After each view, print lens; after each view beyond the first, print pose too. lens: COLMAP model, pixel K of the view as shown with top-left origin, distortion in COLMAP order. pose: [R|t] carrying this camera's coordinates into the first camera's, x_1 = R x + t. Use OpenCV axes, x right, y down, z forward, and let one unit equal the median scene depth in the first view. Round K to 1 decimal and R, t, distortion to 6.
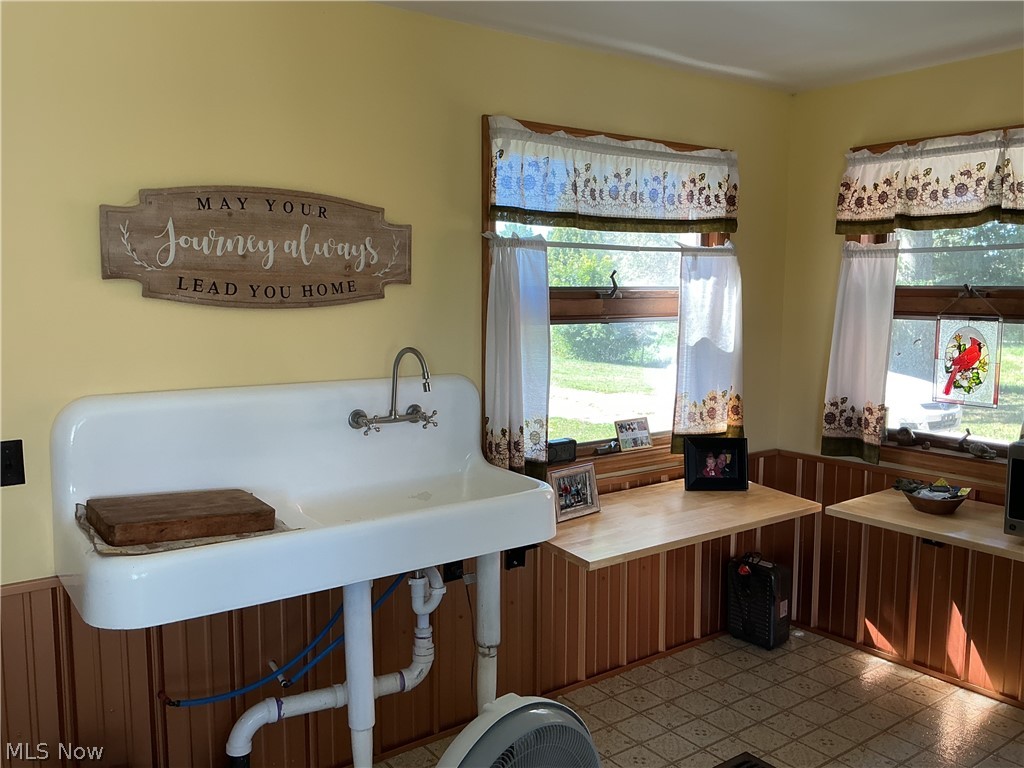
lens RADIAL K [[848.6, 0, 511.3], [0, 848.6, 382.9], [0, 0, 1]] dist [0.121178, -0.178931]
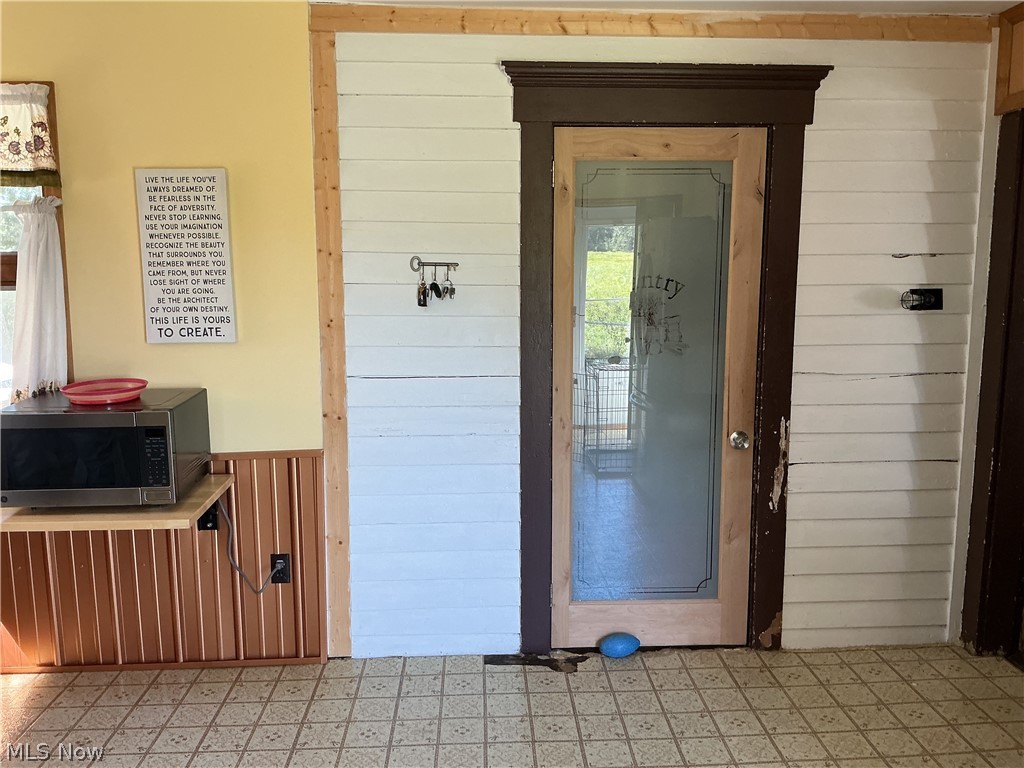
lens RADIAL K [[848.6, 0, 511.3], [0, 848.6, 382.9], [0, 0, 1]] dist [0.121178, -0.178931]
pose [[0.561649, -0.136179, 0.816092, -0.150063], [0.094730, 0.990460, 0.100080, -0.031503], [-0.821935, 0.021099, 0.569190, 0.156767]]
